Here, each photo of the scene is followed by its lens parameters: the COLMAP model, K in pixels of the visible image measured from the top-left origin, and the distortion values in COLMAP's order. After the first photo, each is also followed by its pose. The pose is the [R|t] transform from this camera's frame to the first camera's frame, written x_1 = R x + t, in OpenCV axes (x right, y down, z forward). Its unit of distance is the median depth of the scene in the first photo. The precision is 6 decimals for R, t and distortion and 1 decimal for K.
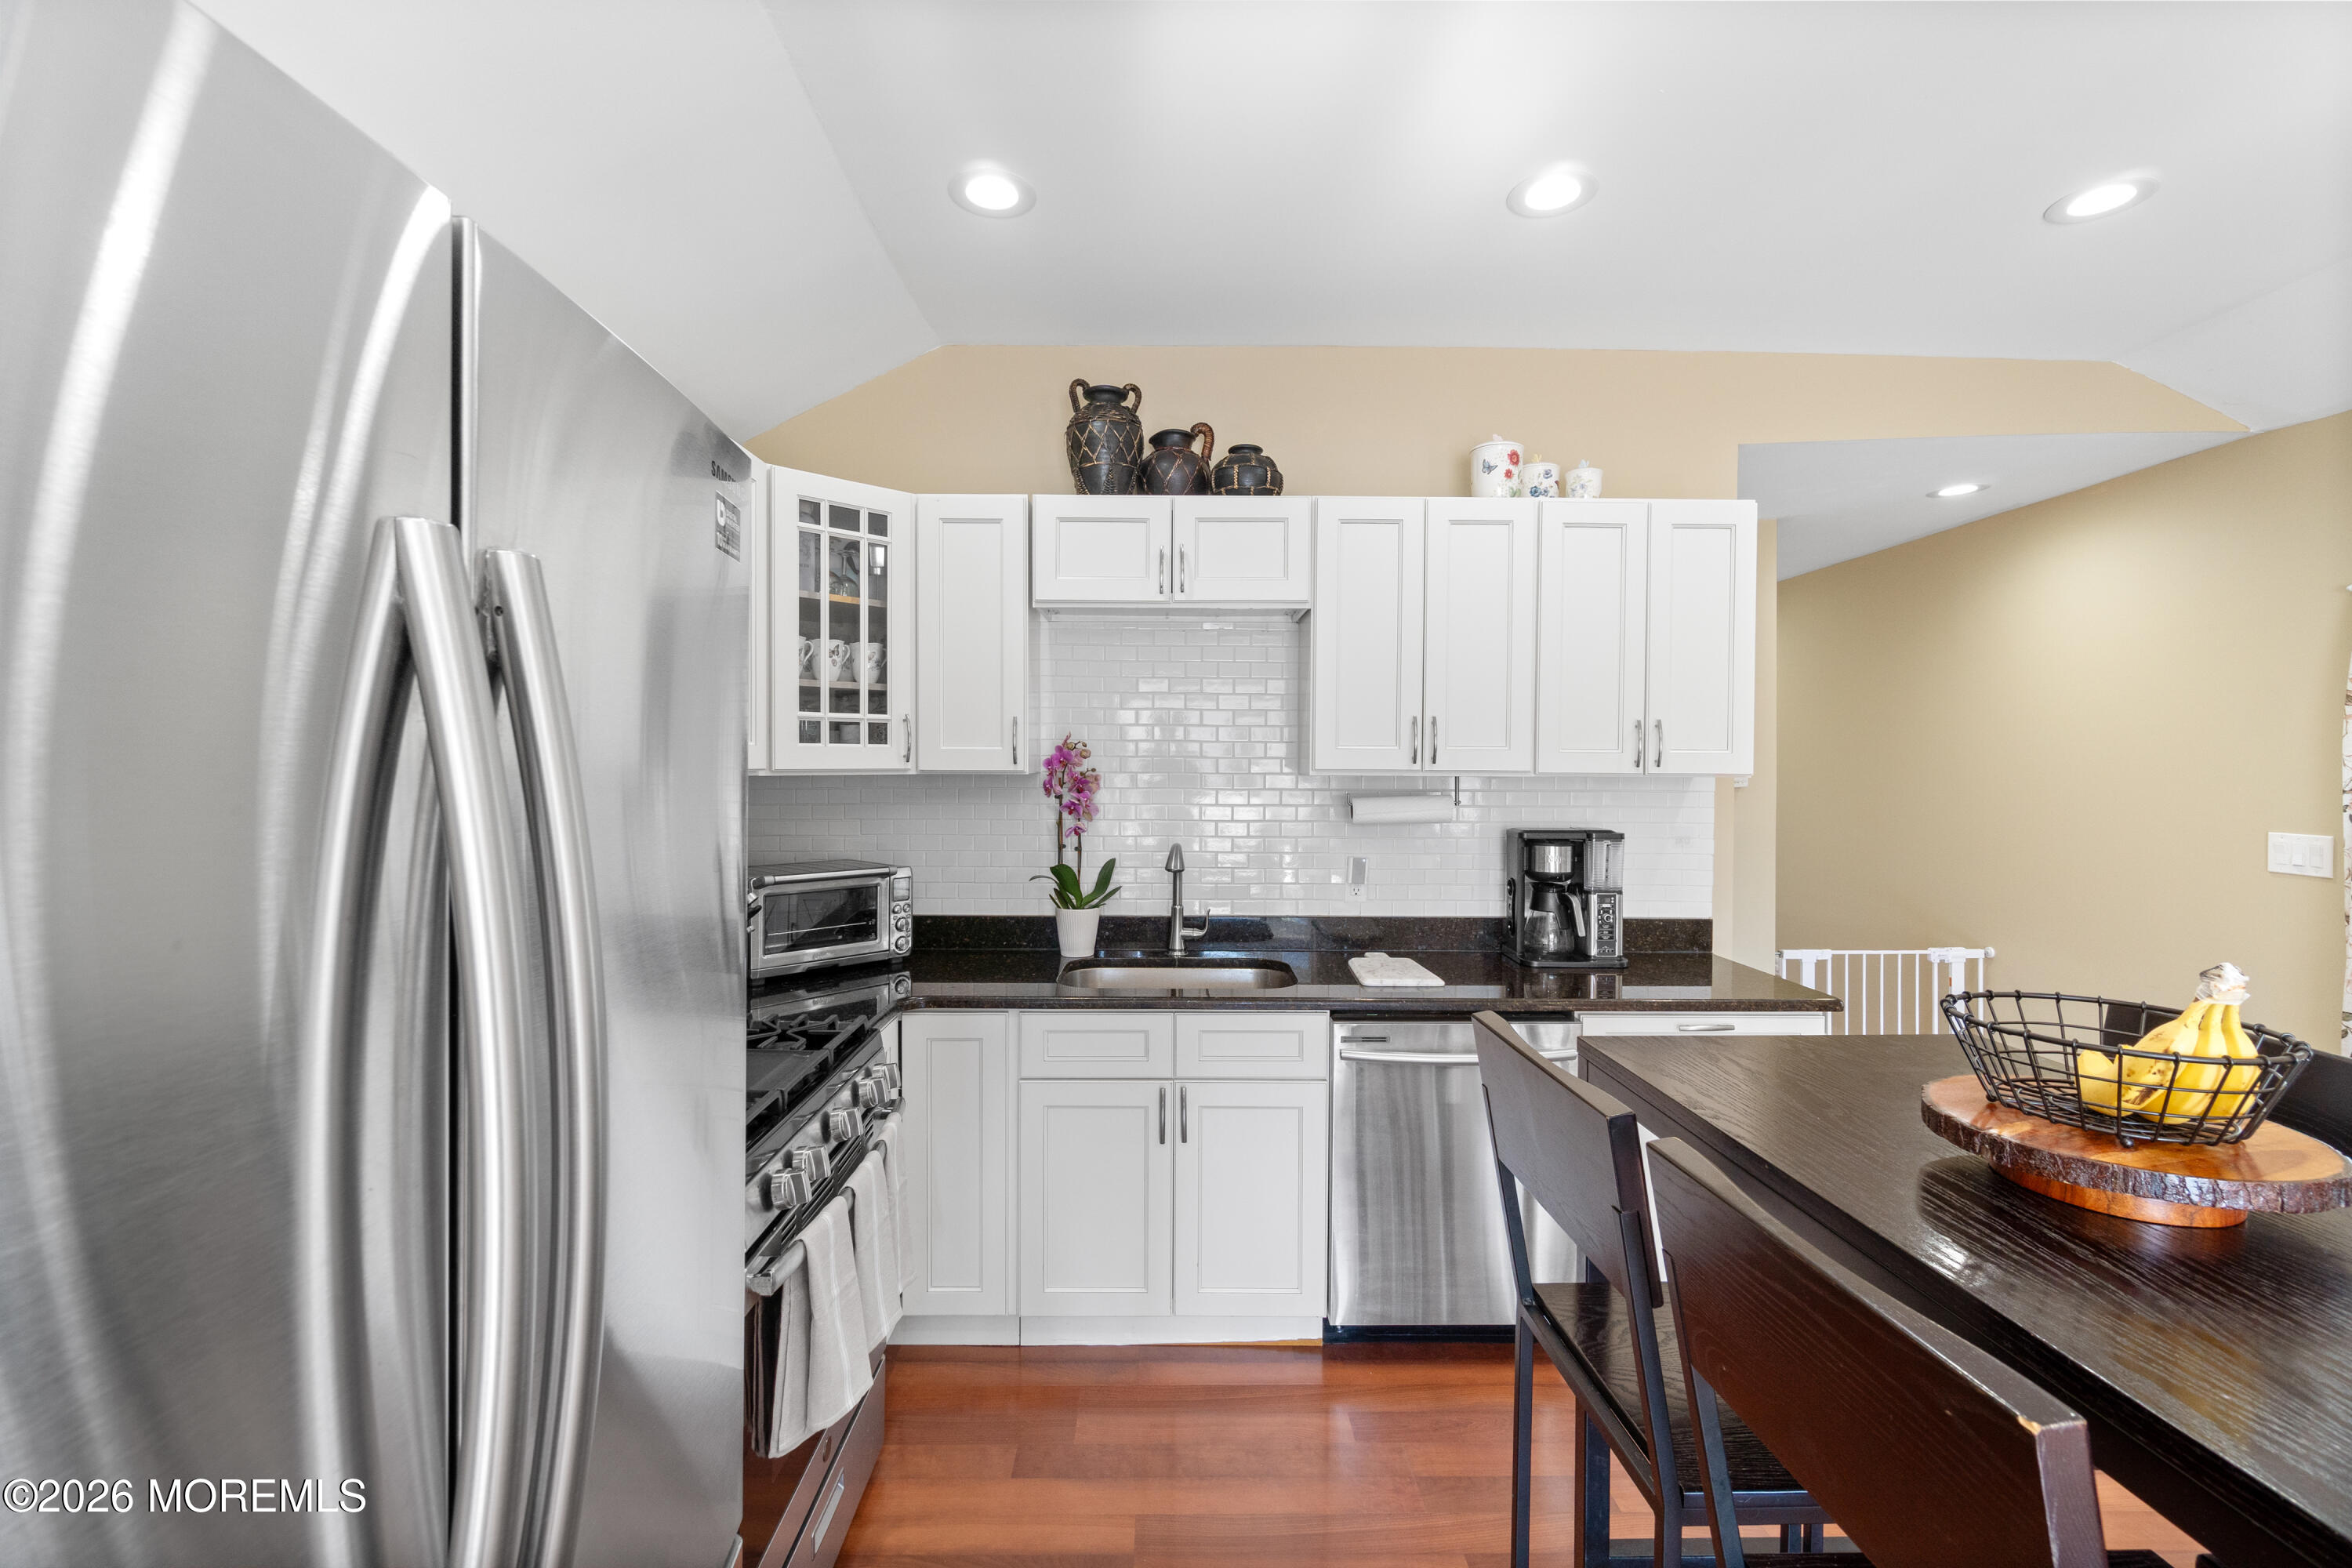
lens RADIAL K [[1038.3, 0, 1173.7], [0, 1038.3, 778.2], [0, 0, 1]] dist [0.021163, 0.000086]
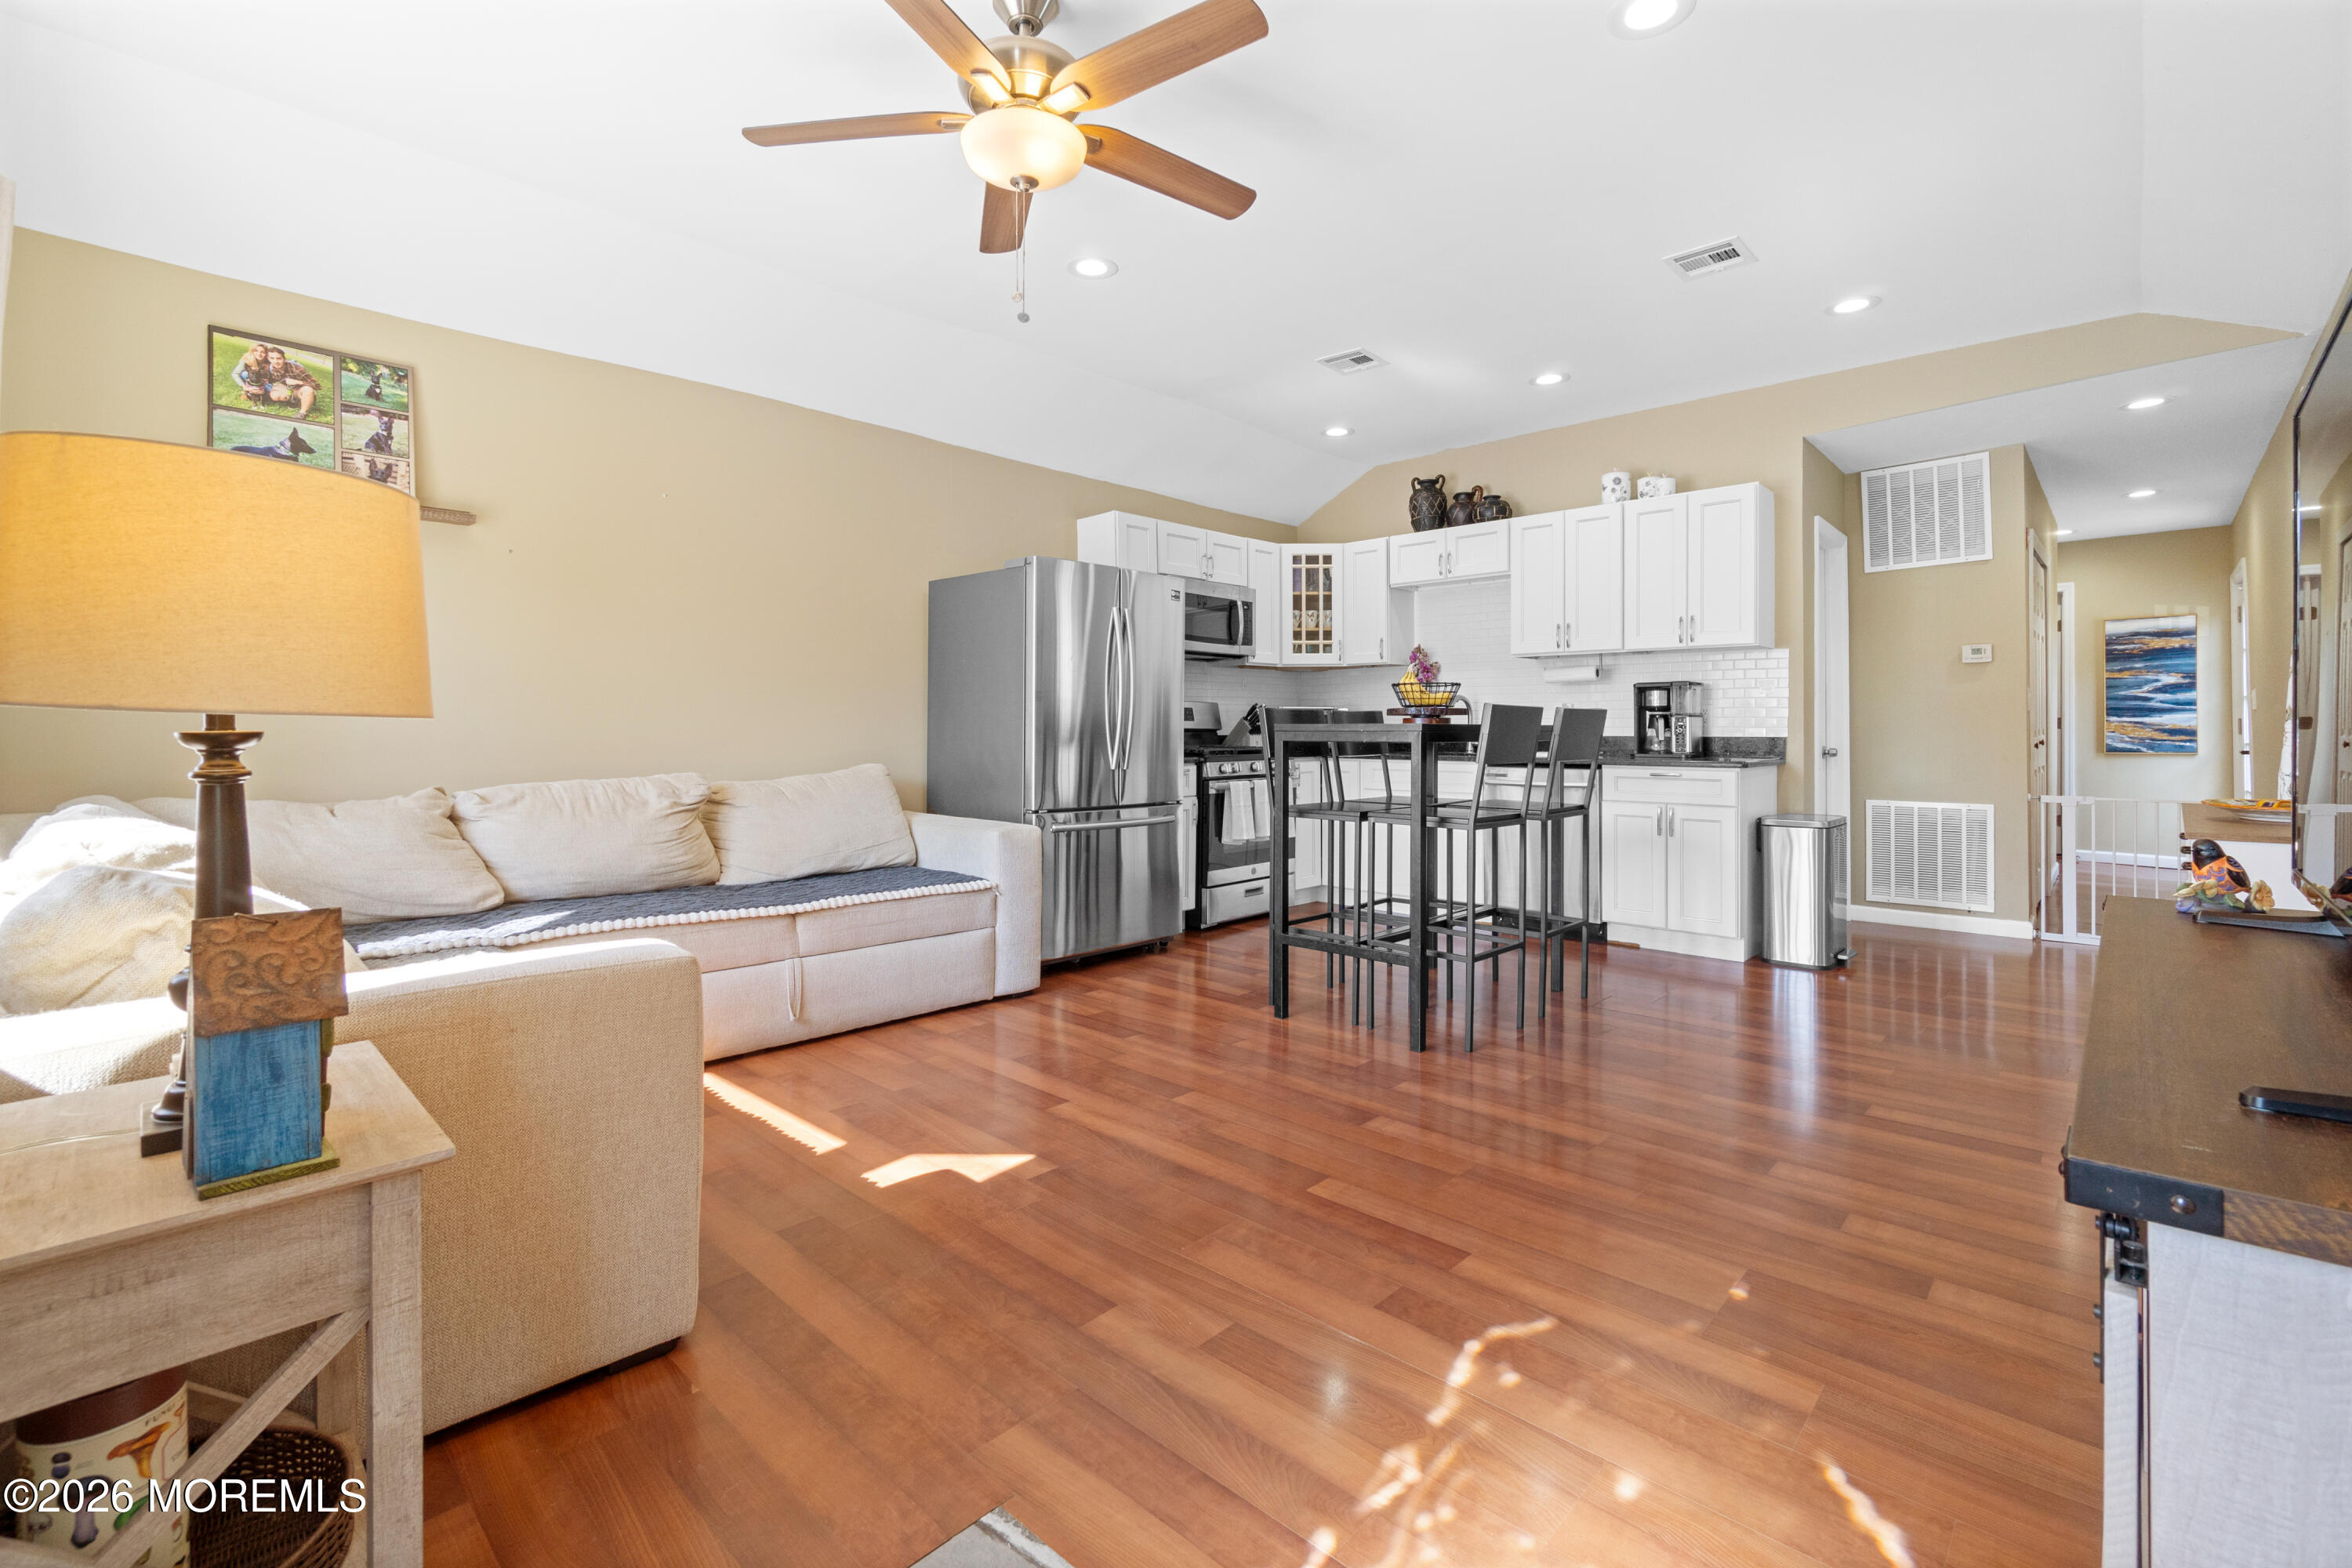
lens RADIAL K [[1025.2, 0, 1177.3], [0, 1025.2, 734.6], [0, 0, 1]] dist [-0.002660, -0.000276]
pose [[0.719713, -0.002797, -0.694266, 1.029879], [-0.003650, 0.999963, -0.007812, 0.162625], [0.694262, 0.008156, 0.719676, -0.858076]]
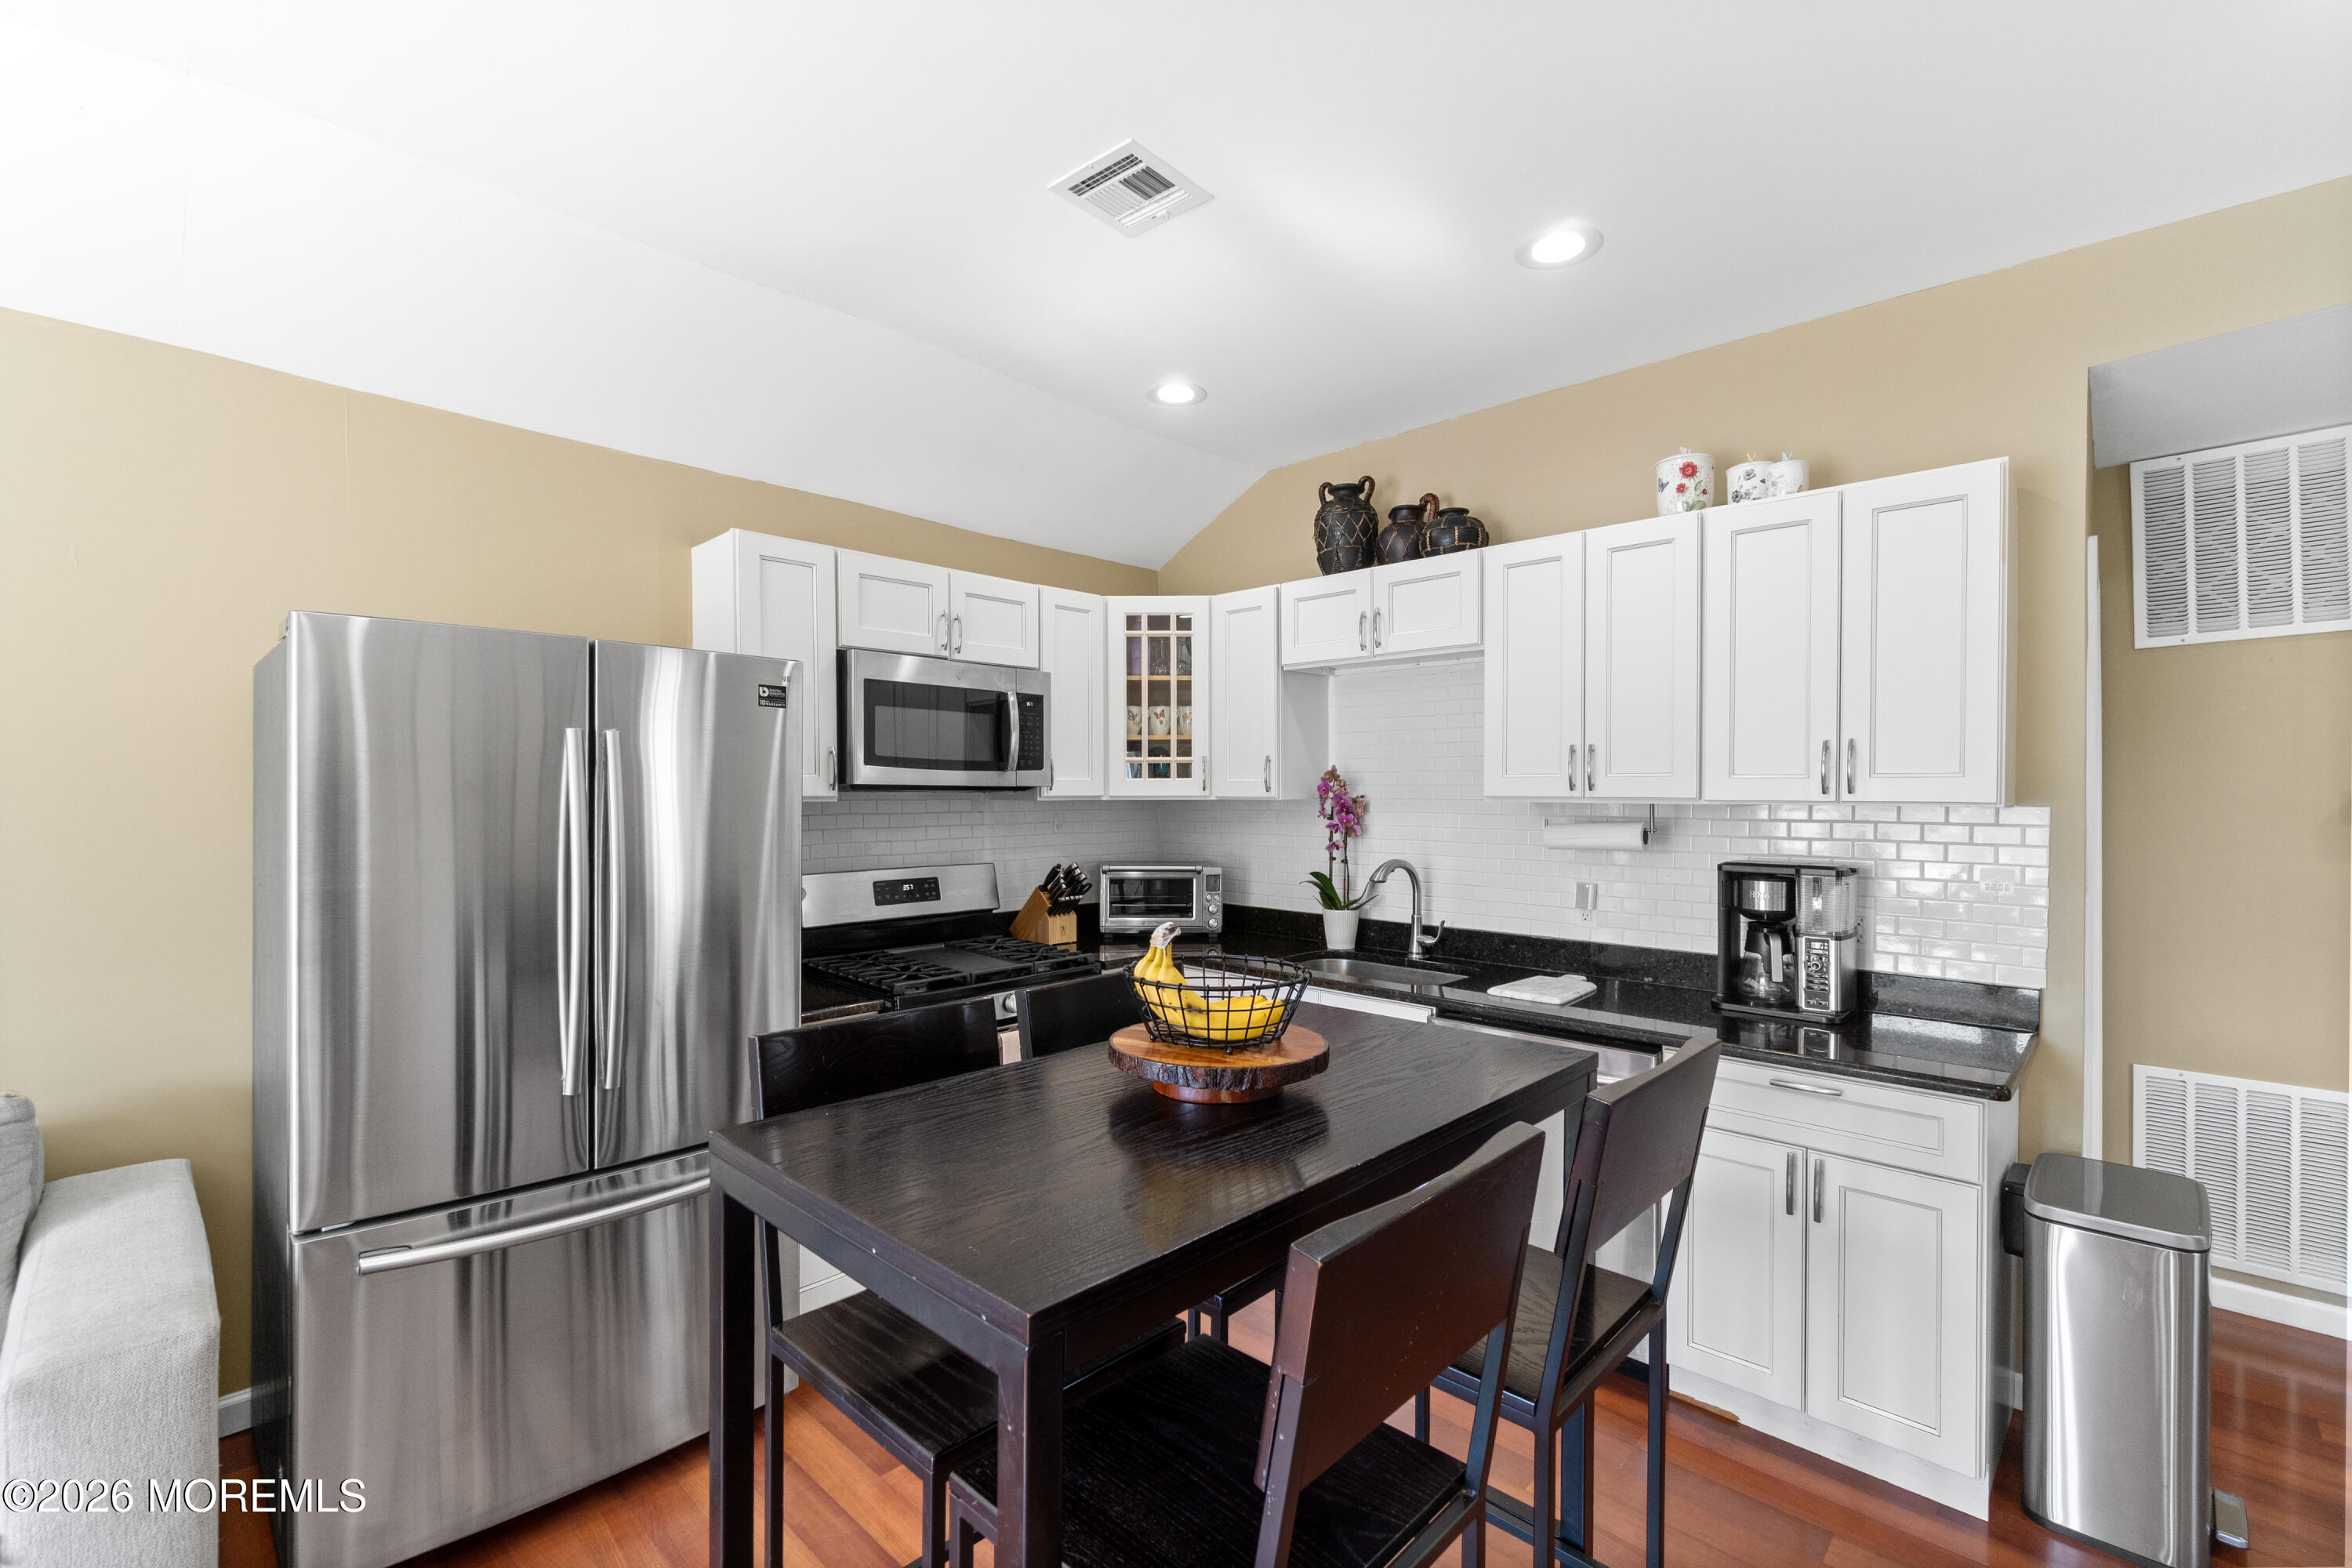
lens RADIAL K [[1011.0, 0, 1177.4], [0, 1011.0, 797.0], [0, 0, 1]] dist [-0.001210, -0.000185]
pose [[0.715104, 0.000887, -0.699017, 0.638523], [-0.007436, 0.999952, -0.006339, 0.001500], [0.698978, 0.009731, 0.715077, 0.013841]]
